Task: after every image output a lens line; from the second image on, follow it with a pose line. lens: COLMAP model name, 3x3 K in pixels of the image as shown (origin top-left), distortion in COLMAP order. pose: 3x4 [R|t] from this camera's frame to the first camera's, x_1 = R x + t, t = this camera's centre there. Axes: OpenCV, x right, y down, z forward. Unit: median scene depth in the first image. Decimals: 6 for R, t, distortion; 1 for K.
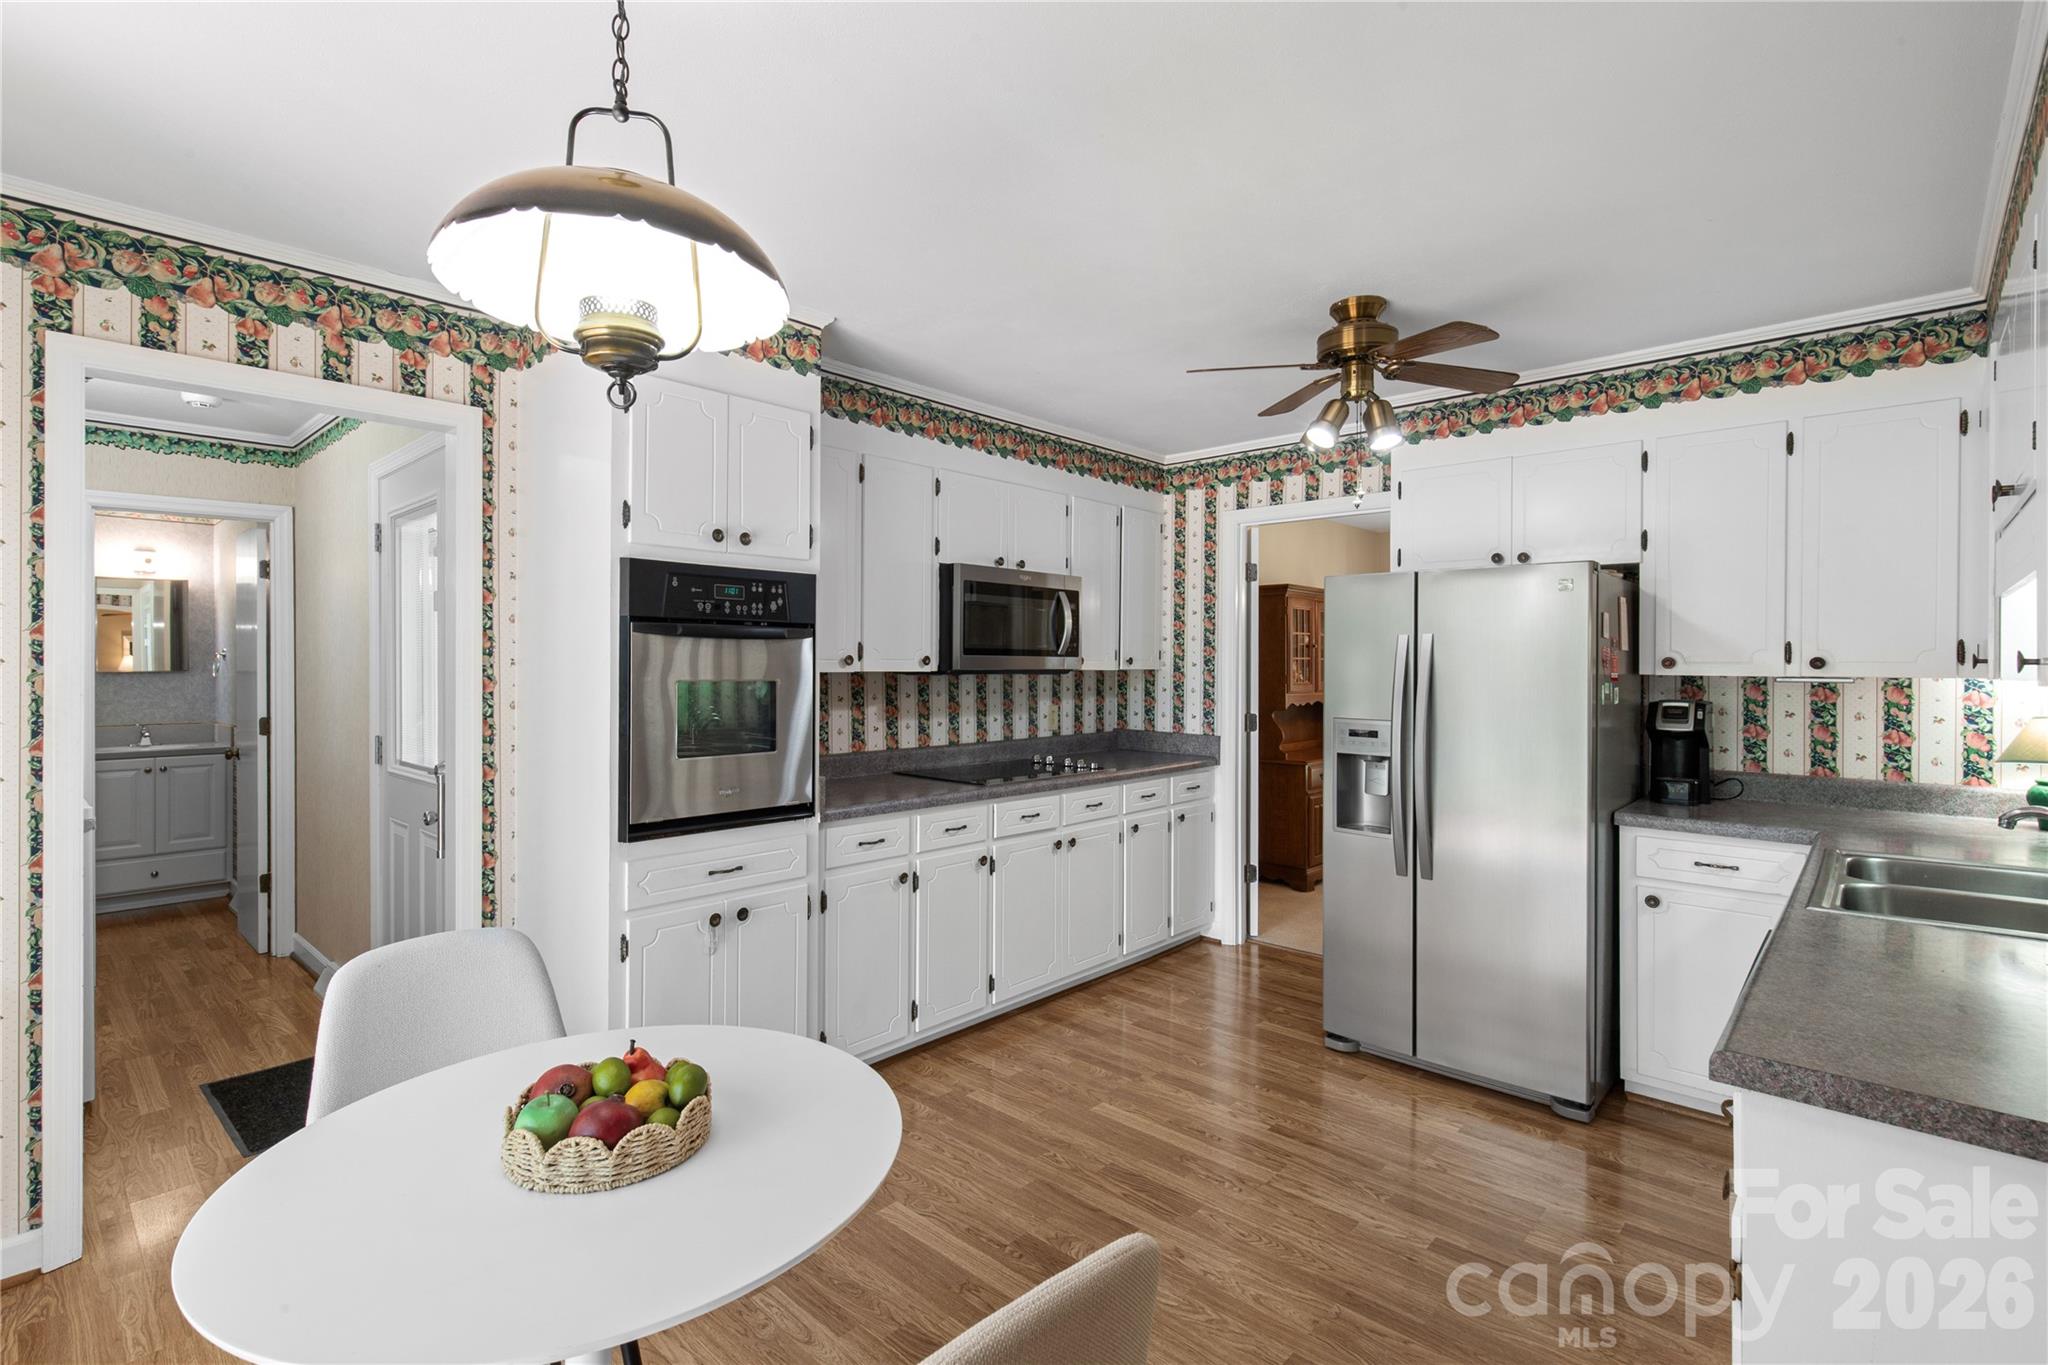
lens RADIAL K [[934.7, 0, 1027.2], [0, 934.7, 679.9], [0, 0, 1]] dist [0.003175, -0.000476]
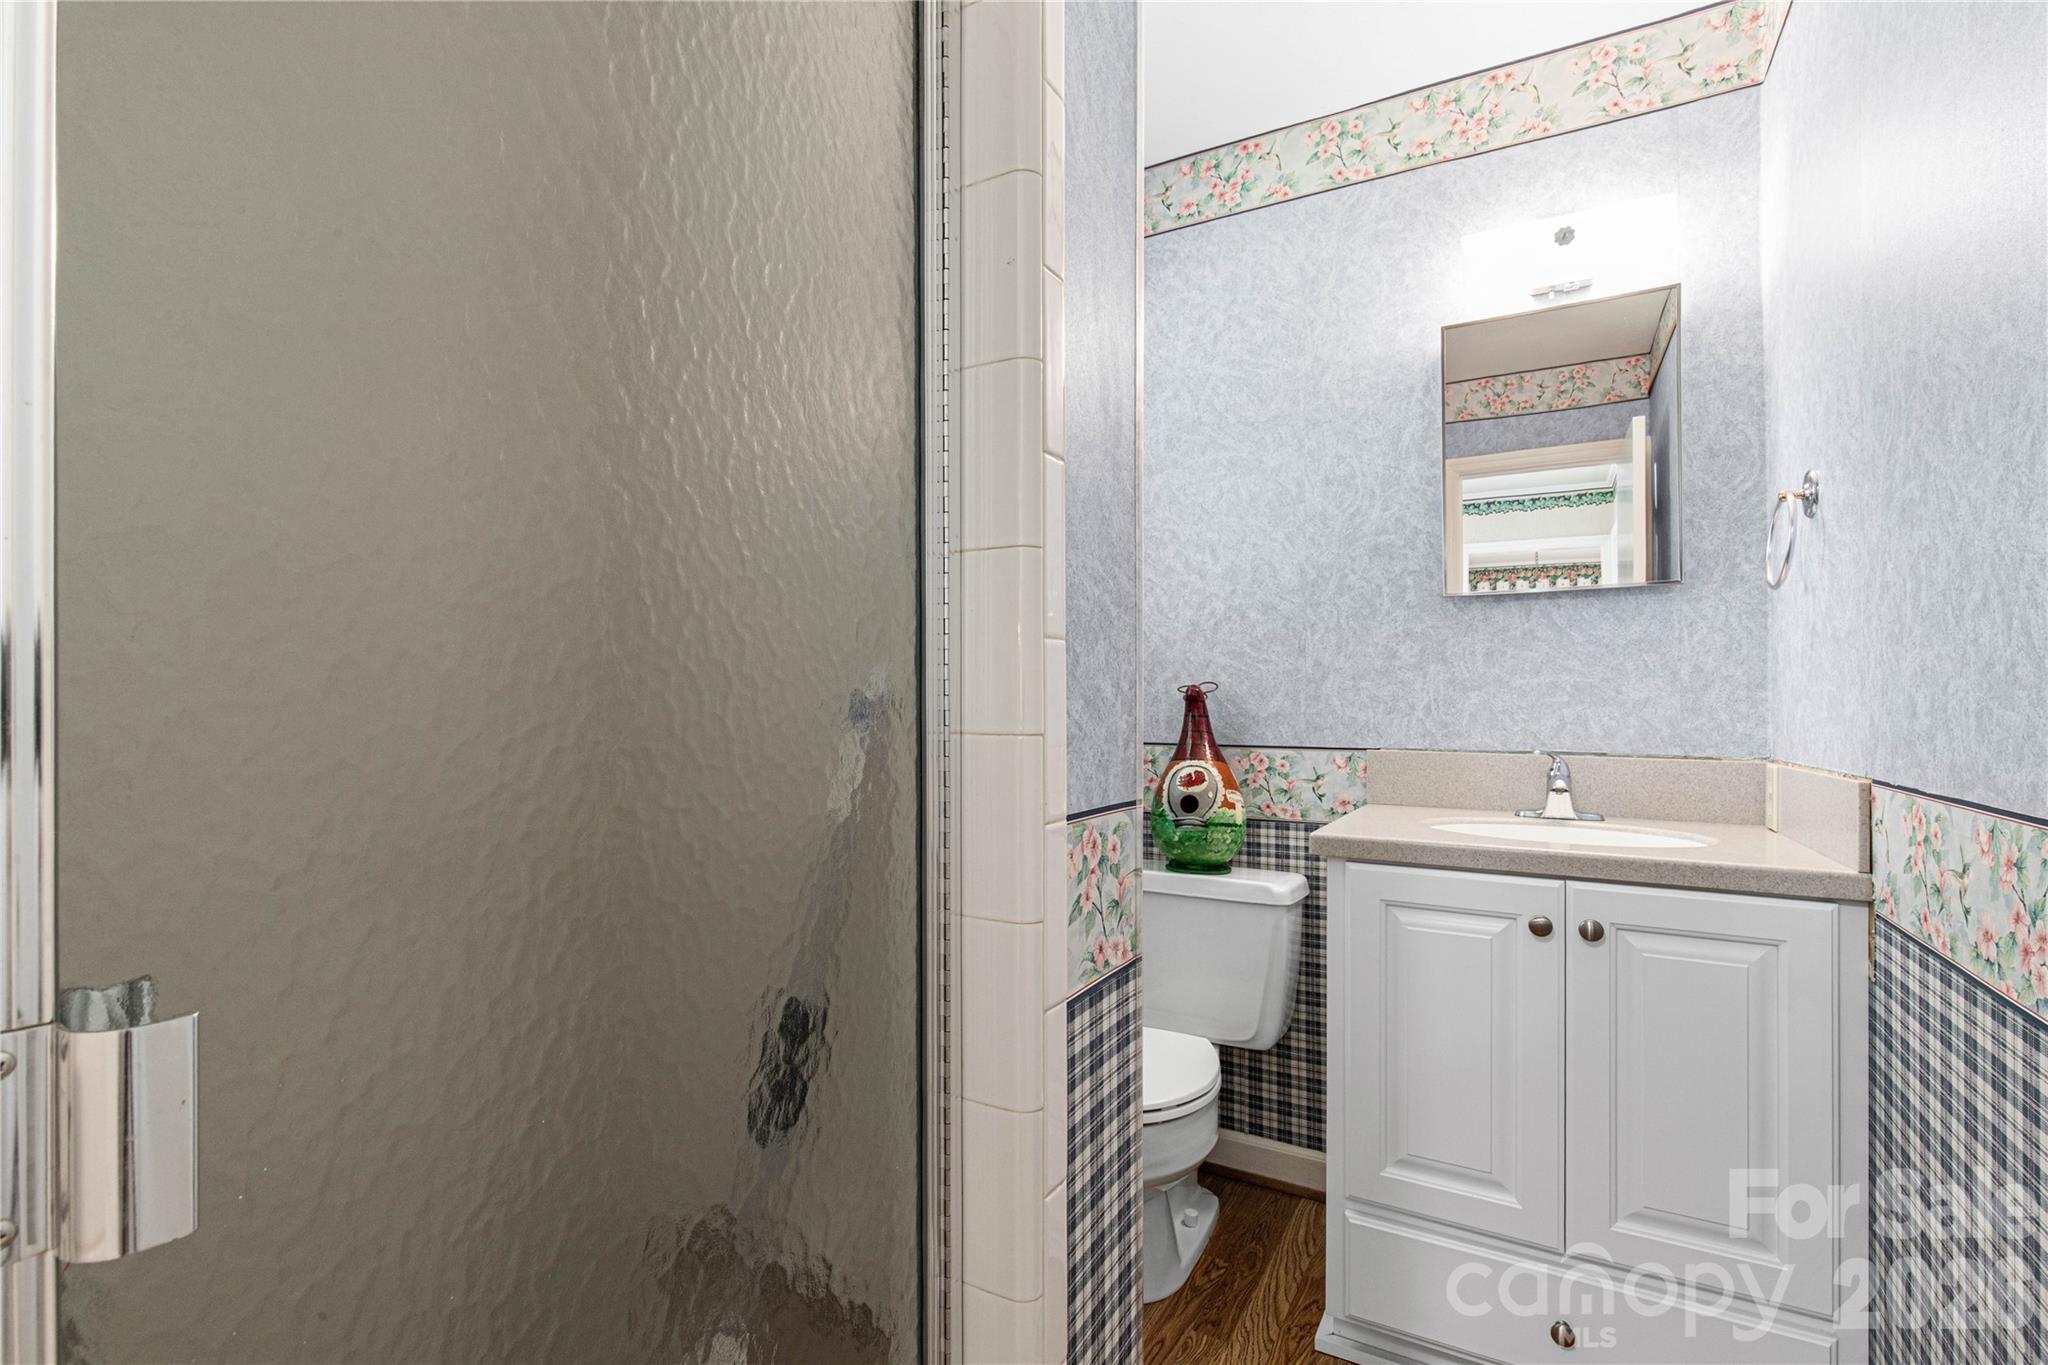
lens RADIAL K [[934.7, 0, 1020.9], [0, 934.7, 693.4], [0, 0, 1]] dist [0.003175, -0.000476]
pose [[0.222656, -0.014805, -0.974785, -0.674557], [-0.012643, 0.999757, -0.018072, 0.035803], [0.974815, 0.016348, 0.222415, 0.753864]]
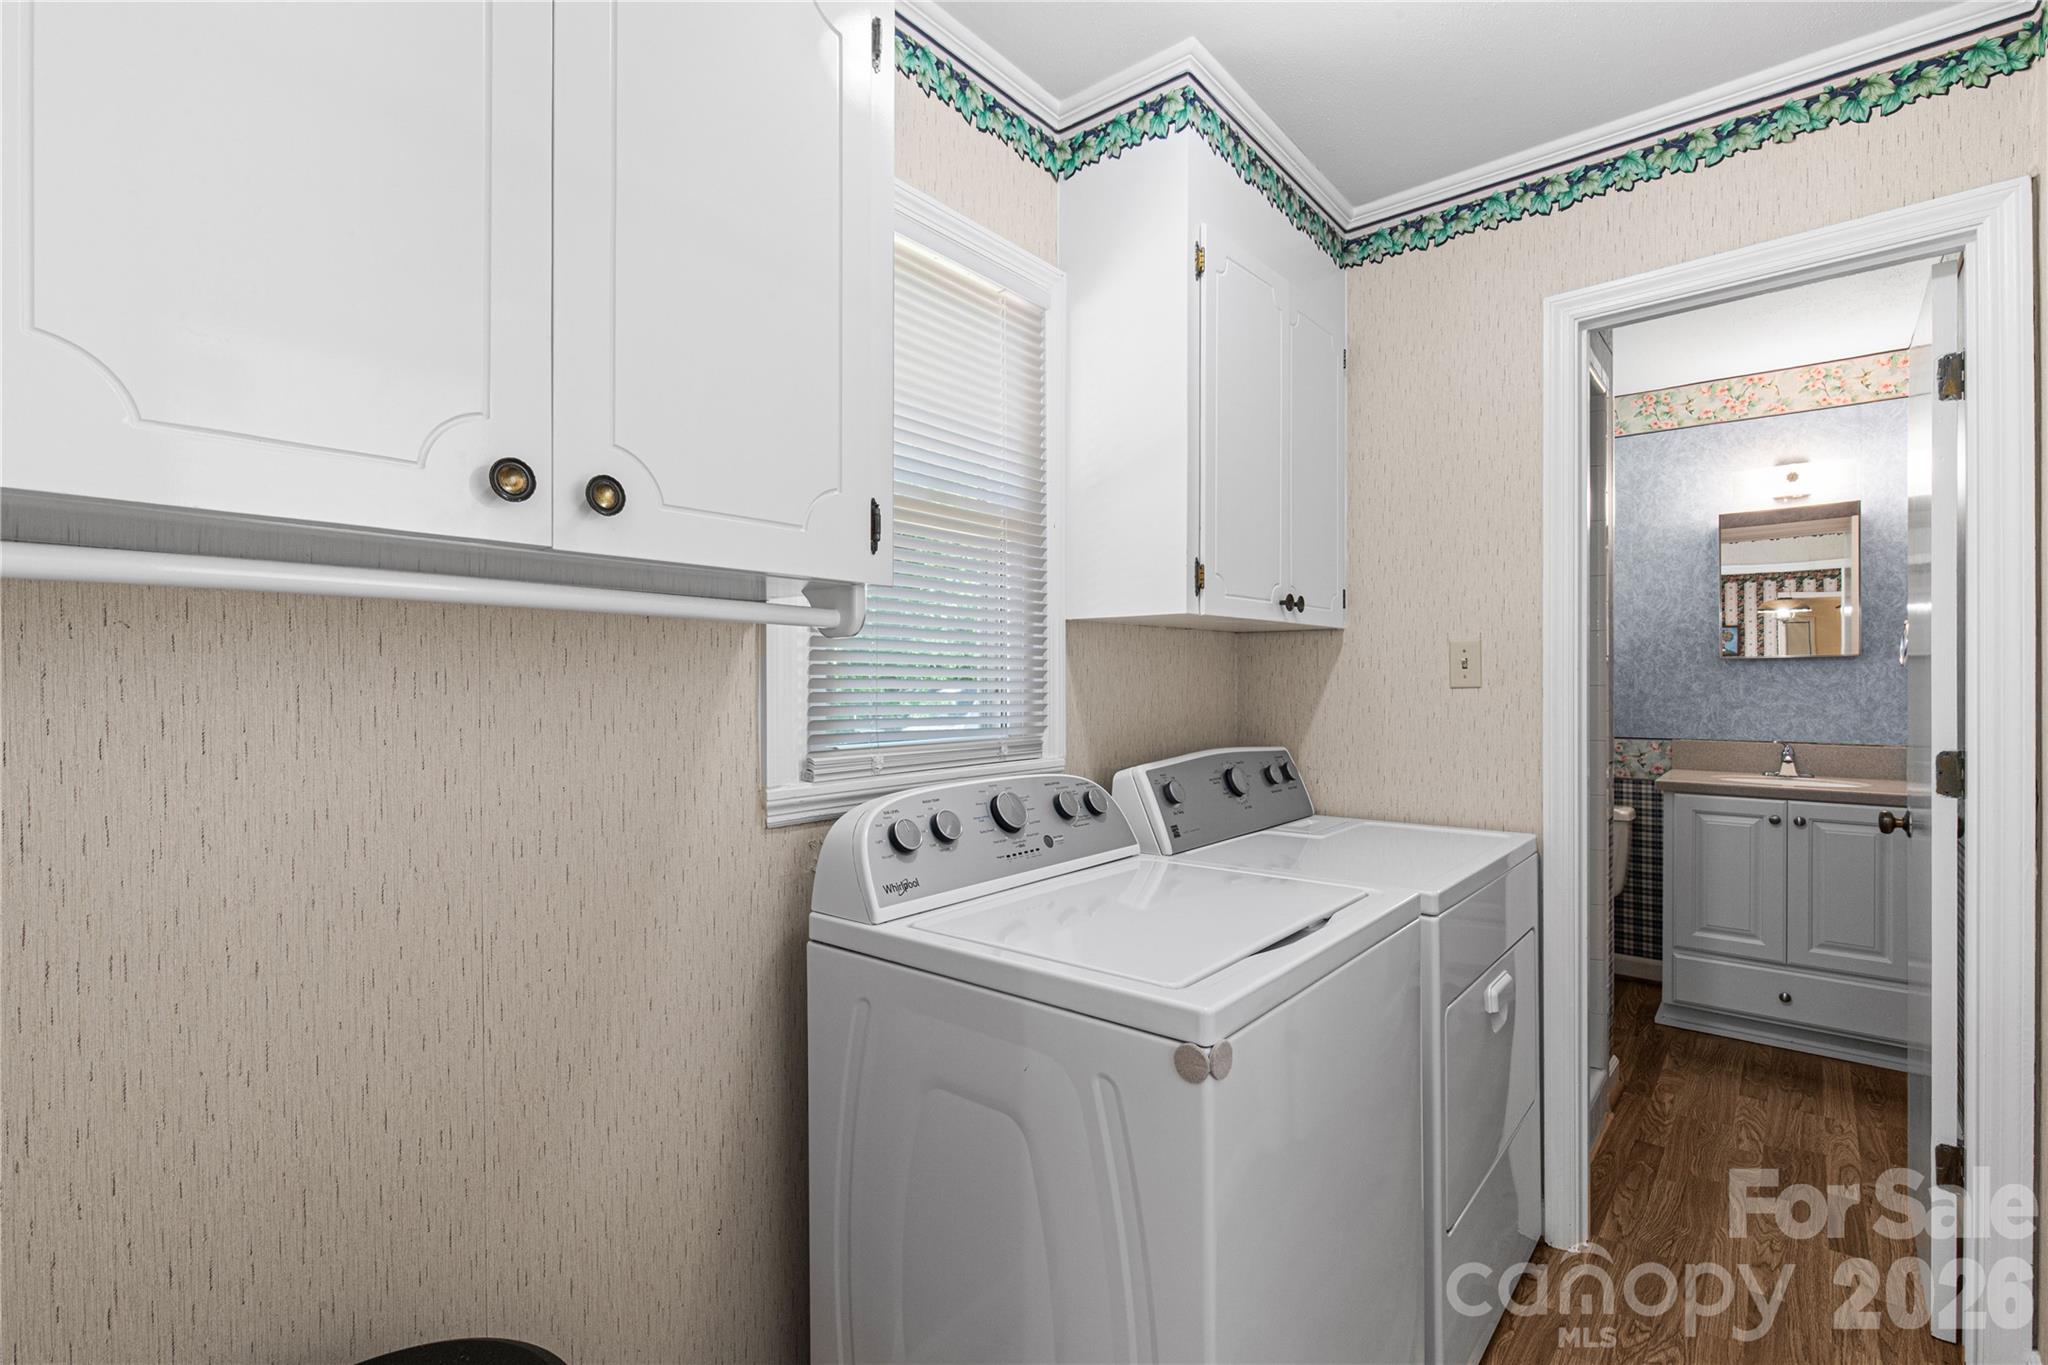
lens RADIAL K [[934.7, 0, 1020.4], [0, 934.7, 687.1], [0, 0, 1]] dist [0.003175, -0.000476]
pose [[0.041837, 0.006348, -0.999104, -0.342547], [-0.004143, 0.999972, 0.006180, 0.009147], [0.999116, 0.003880, 0.041863, 0.466201]]
